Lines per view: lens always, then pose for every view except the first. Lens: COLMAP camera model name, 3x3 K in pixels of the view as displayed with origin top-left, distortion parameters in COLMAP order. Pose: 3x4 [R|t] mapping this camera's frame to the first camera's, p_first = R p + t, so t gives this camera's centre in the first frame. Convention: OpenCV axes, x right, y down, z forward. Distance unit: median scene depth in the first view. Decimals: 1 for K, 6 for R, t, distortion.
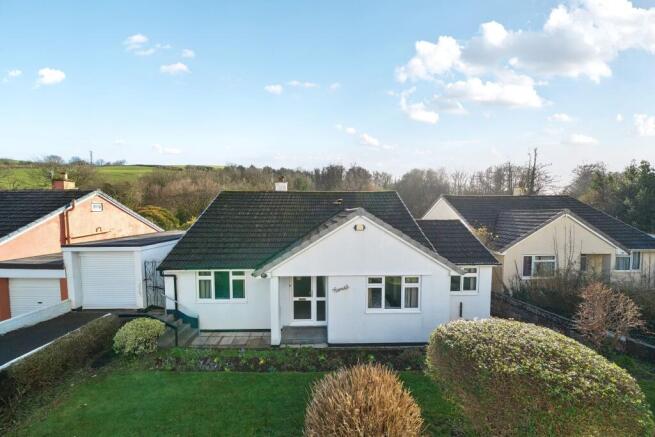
lens RADIAL K [[227.5, 0, 319.7], [0, 227.5, 217.5], [0, 0, 1]] dist [0.001004, -0.000018]
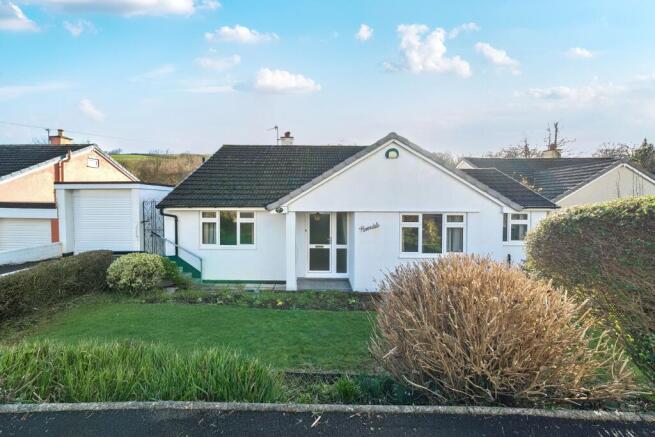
lens RADIAL K [[227.2, 0, 297.2], [0, 227.2, 219.3], [0, 0, 1]] dist [-0.000175, 0.000091]
pose [[0.999227, 0.005333, -0.038959, -0.131468], [-0.006653, 0.999405, -0.033840, 0.291635], [0.038755, 0.034074, 0.998668, 0.138623]]
